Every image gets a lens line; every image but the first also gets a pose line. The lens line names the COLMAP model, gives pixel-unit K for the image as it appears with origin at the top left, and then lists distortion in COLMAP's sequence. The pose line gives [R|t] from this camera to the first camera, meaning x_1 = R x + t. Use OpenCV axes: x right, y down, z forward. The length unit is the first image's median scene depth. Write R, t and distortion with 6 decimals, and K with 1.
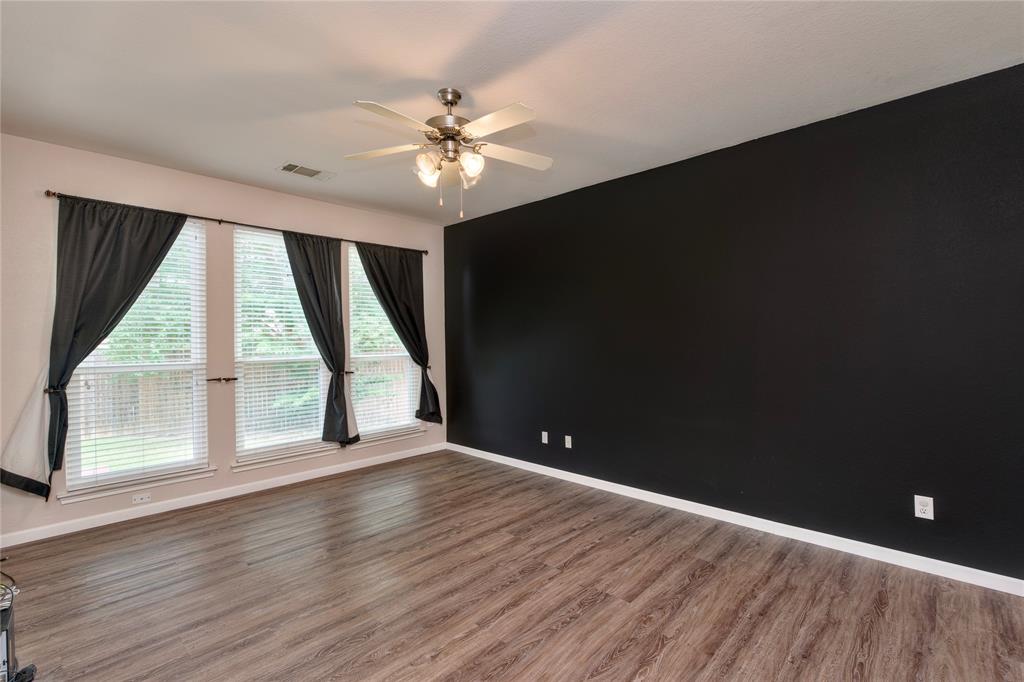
lens RADIAL K [[466.4, 0, 513.2], [0, 466.4, 339.4], [0, 0, 1]] dist [-0.001140, 0.000164]
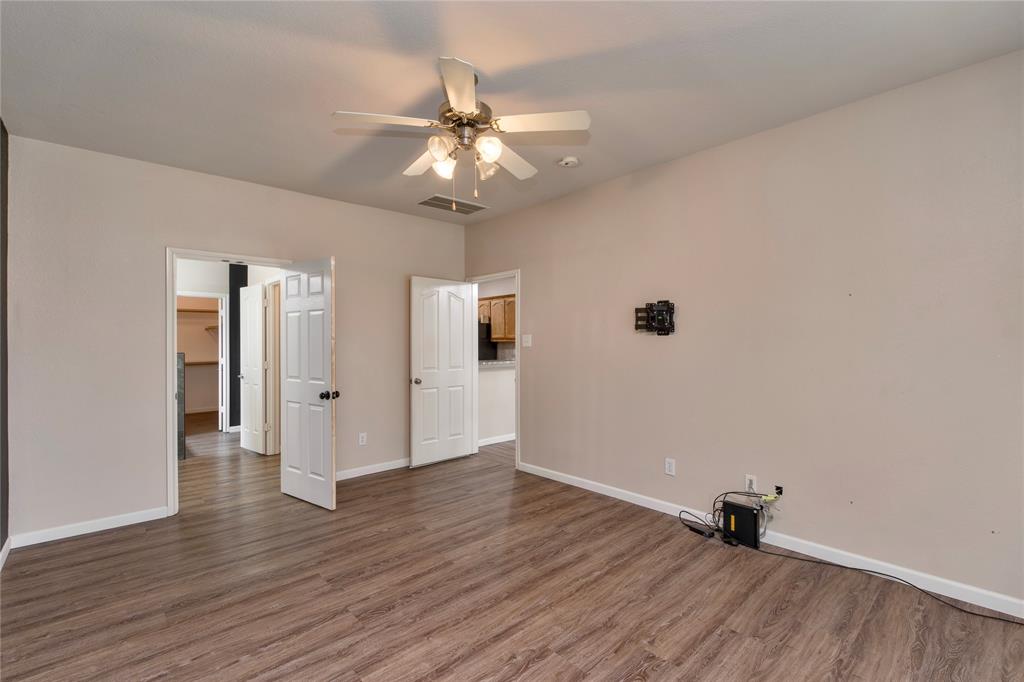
lens RADIAL K [[466.4, 0, 509.4], [0, 466.4, 339.5], [0, 0, 1]] dist [-0.001140, 0.000164]
pose [[-0.997109, 0.017112, 0.074035, -0.279038], [0.016962, 0.999853, -0.002659, 0.000119], [-0.074070, -0.001396, -0.997252, 1.875641]]
